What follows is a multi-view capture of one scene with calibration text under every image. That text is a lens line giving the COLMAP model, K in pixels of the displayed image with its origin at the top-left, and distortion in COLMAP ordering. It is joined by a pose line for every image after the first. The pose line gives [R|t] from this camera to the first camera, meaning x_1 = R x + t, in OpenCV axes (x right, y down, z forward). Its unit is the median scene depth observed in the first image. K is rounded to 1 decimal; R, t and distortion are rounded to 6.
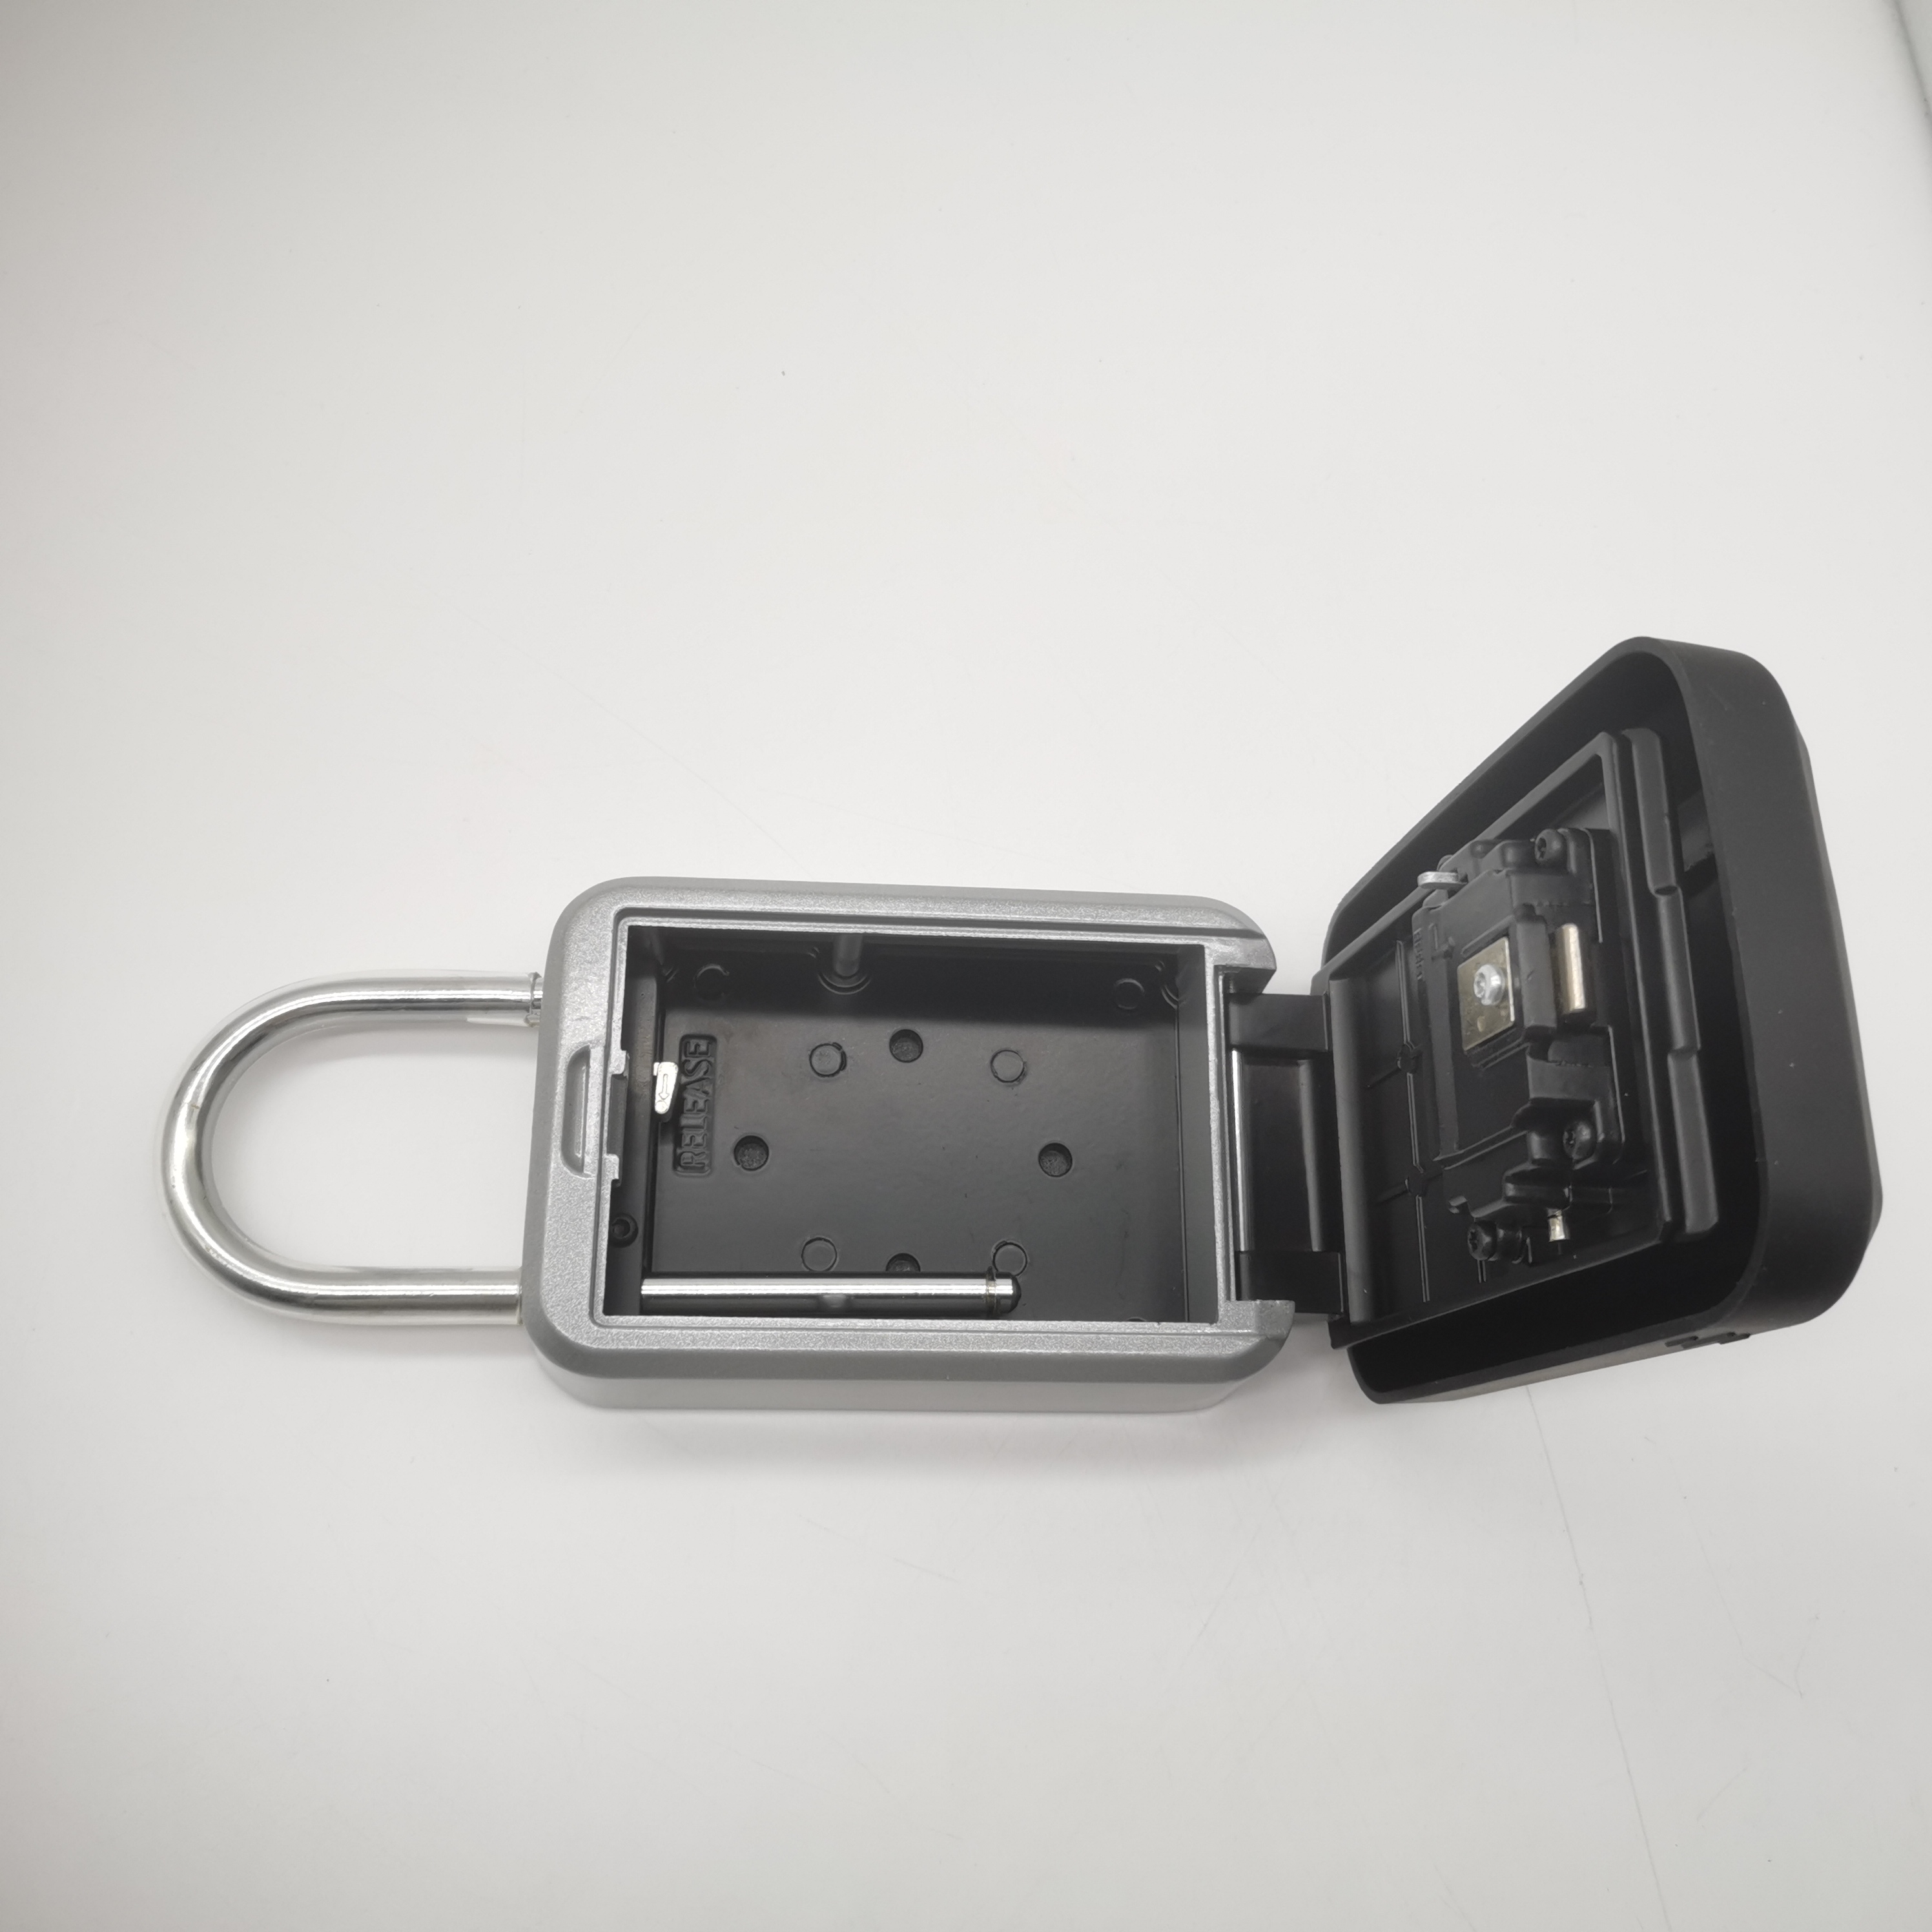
lens RADIAL K [[1948.6, 0, 1001.1], [0, 1948.6, 956.2], [0, 0, 1]] dist [0.010636, 0.001759]
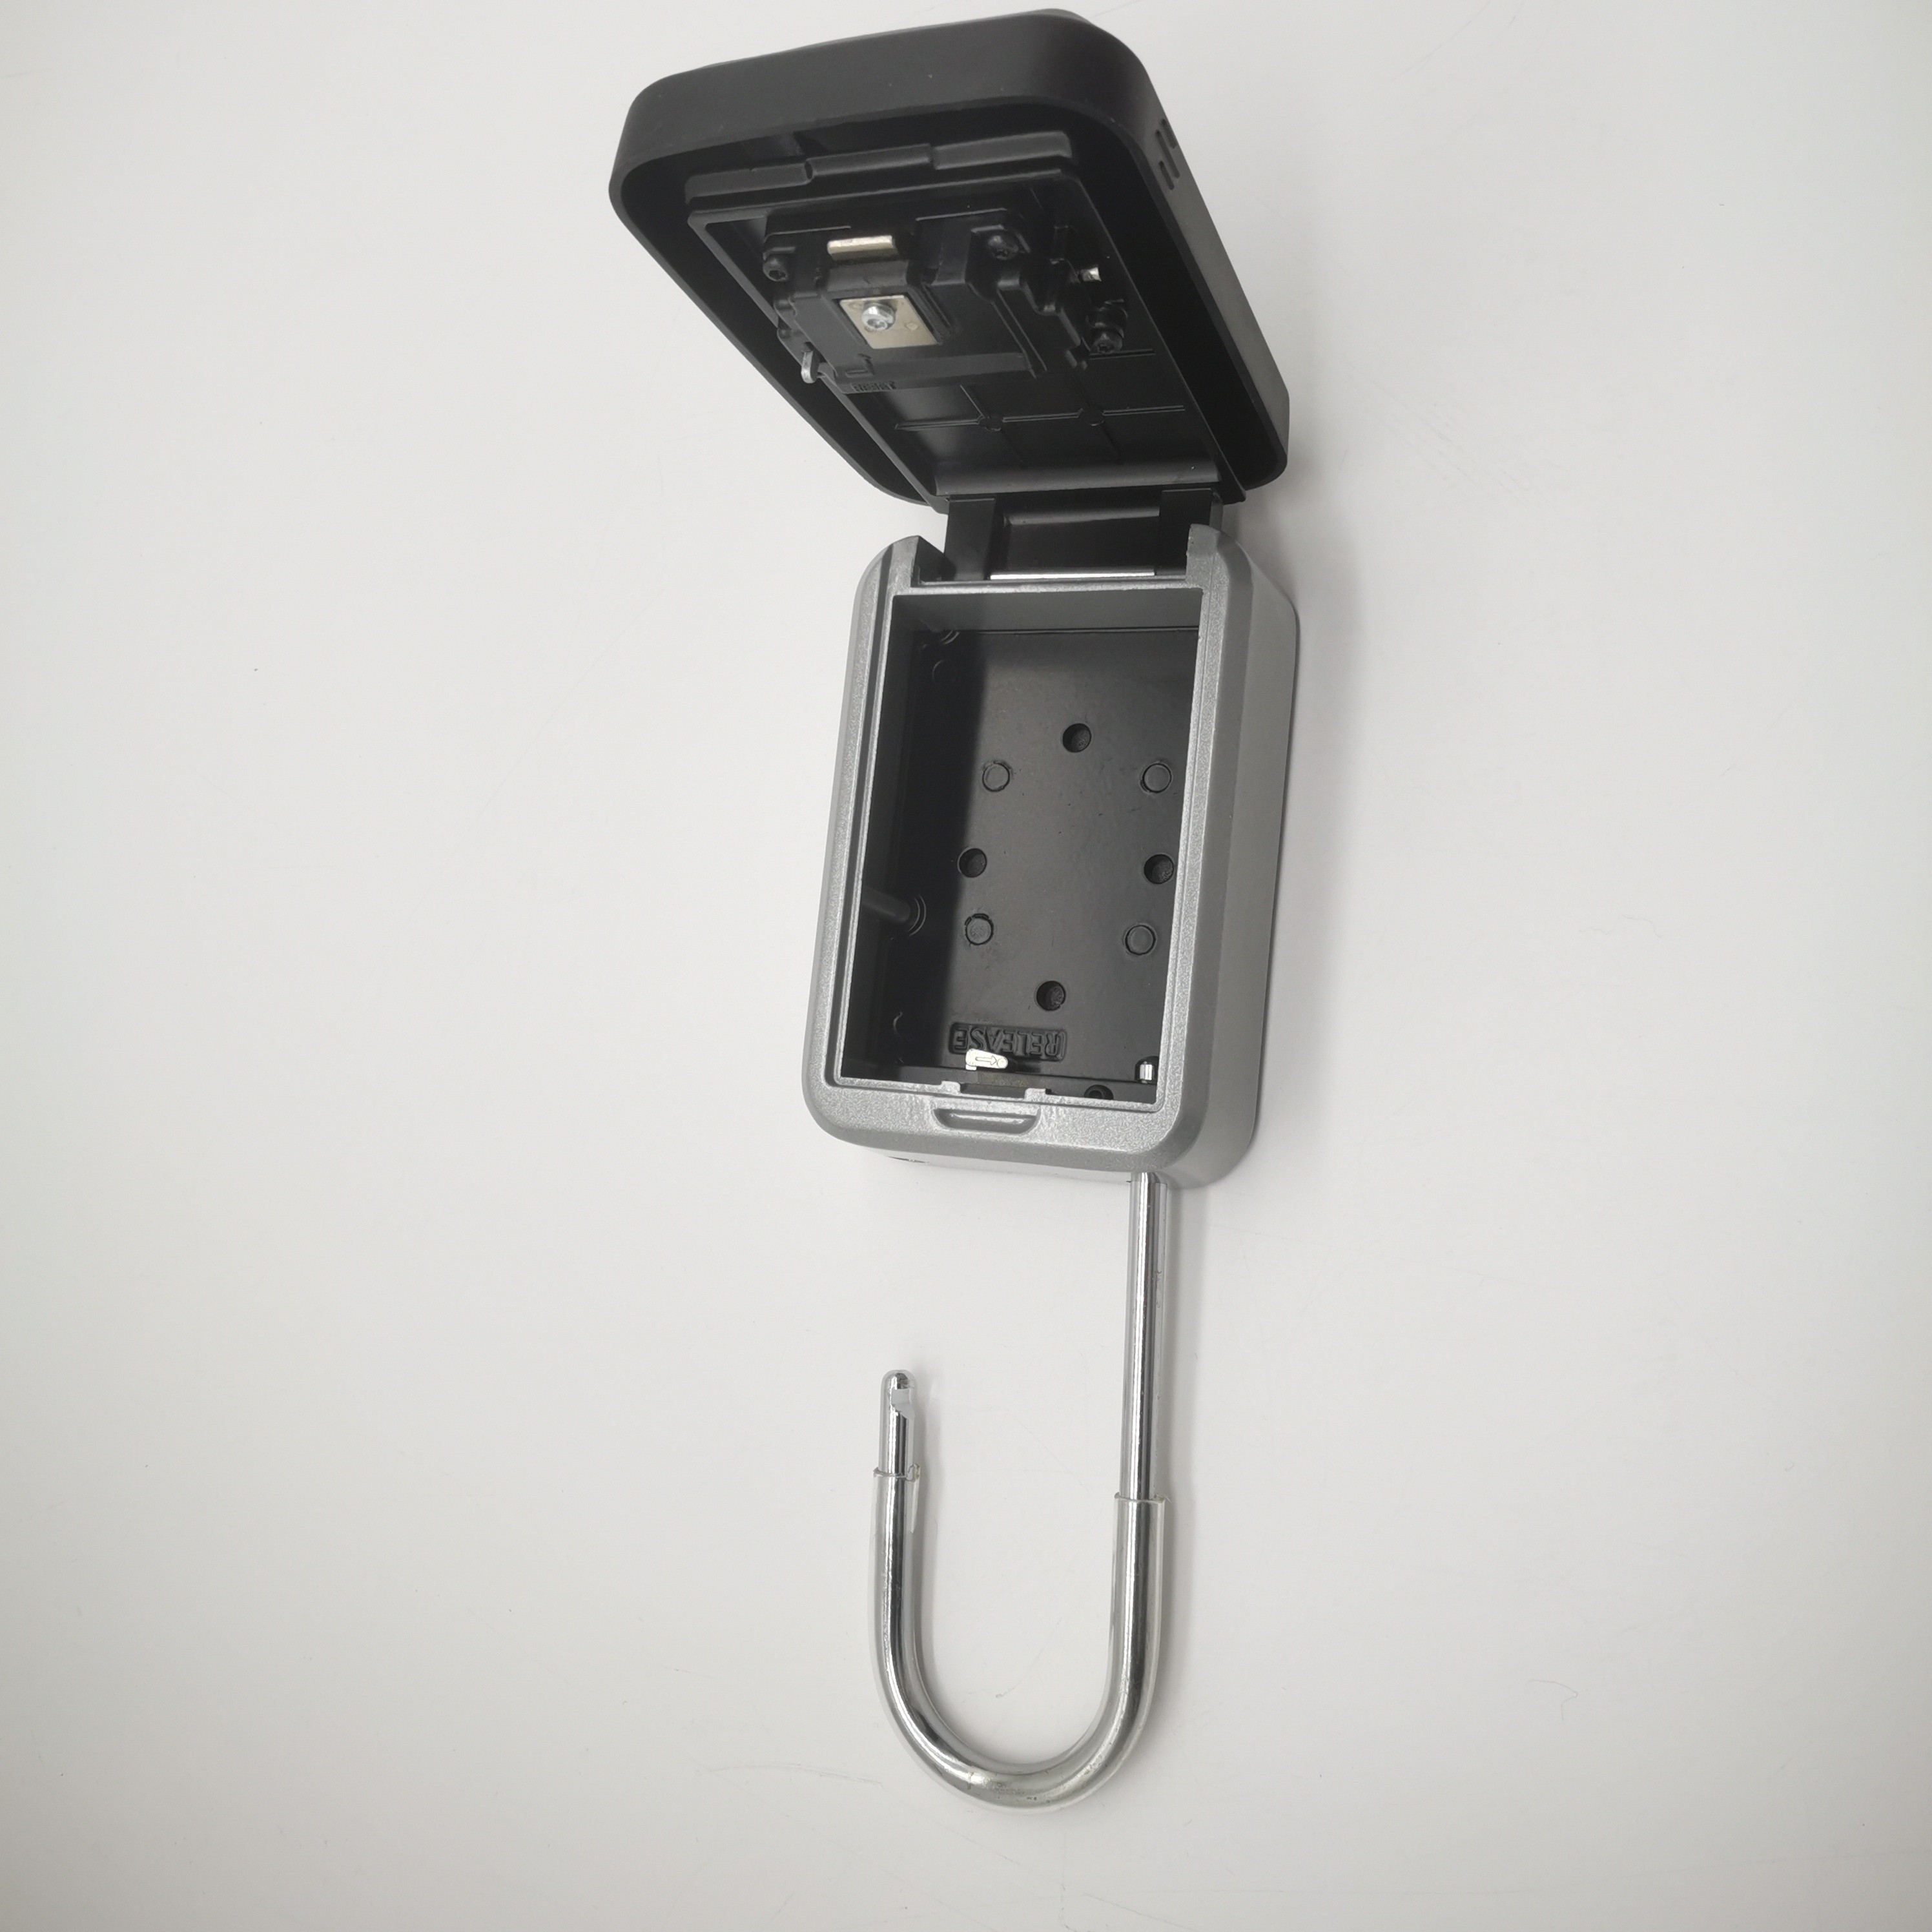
lens RADIAL K [[1989.0, 0, 966.0], [0, 1989.0, 966.0], [0, 0, 1]] dist [0.017752, 0.024729]
pose [[0.060682, -0.998123, 0.008282, -0.129163], [0.994998, 0.059829, -0.080002, 0.151076], [0.079356, 0.013095, 0.996760, -0.192233]]
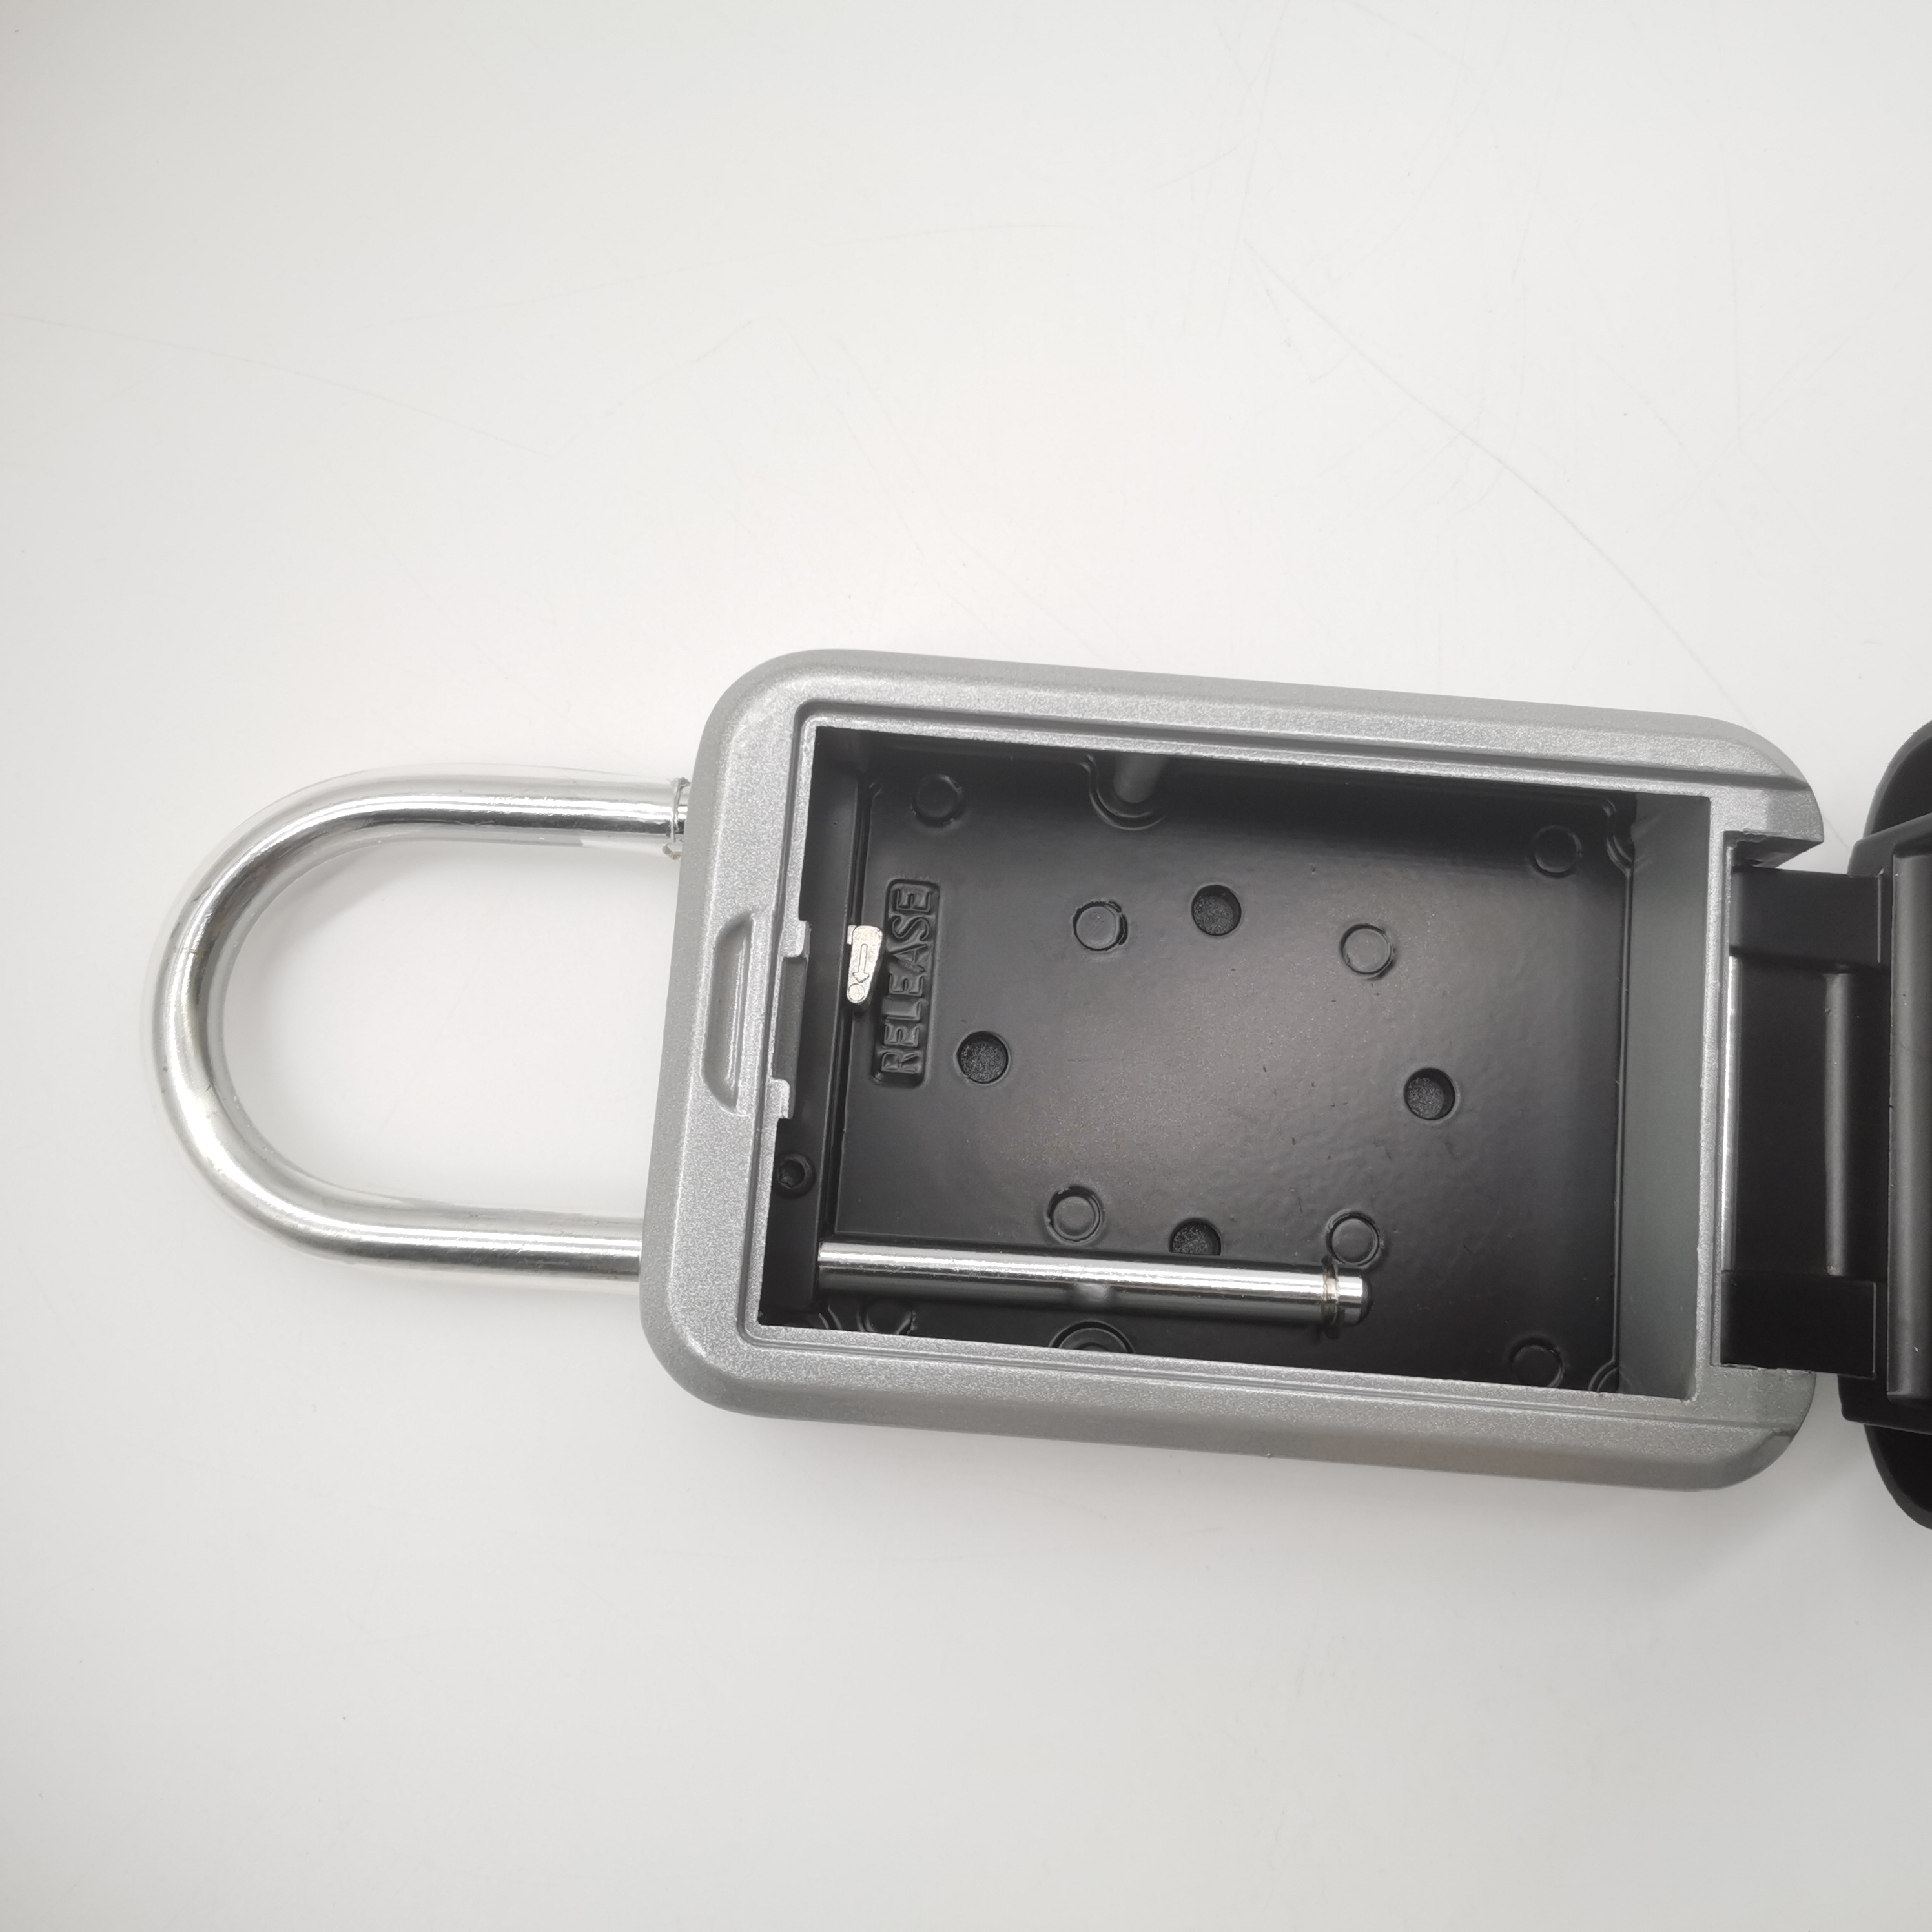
lens RADIAL K [[1989.0, 0, 966.0], [0, 1989.0, 966.0], [0, 0, 1]] dist [0.017752, 0.024729]
pose [[0.991425, 0.066783, -0.112322, -0.060733], [-0.047119, 0.984420, 0.169400, -0.051774], [0.121885, -0.162655, 0.979126, 0.336290]]
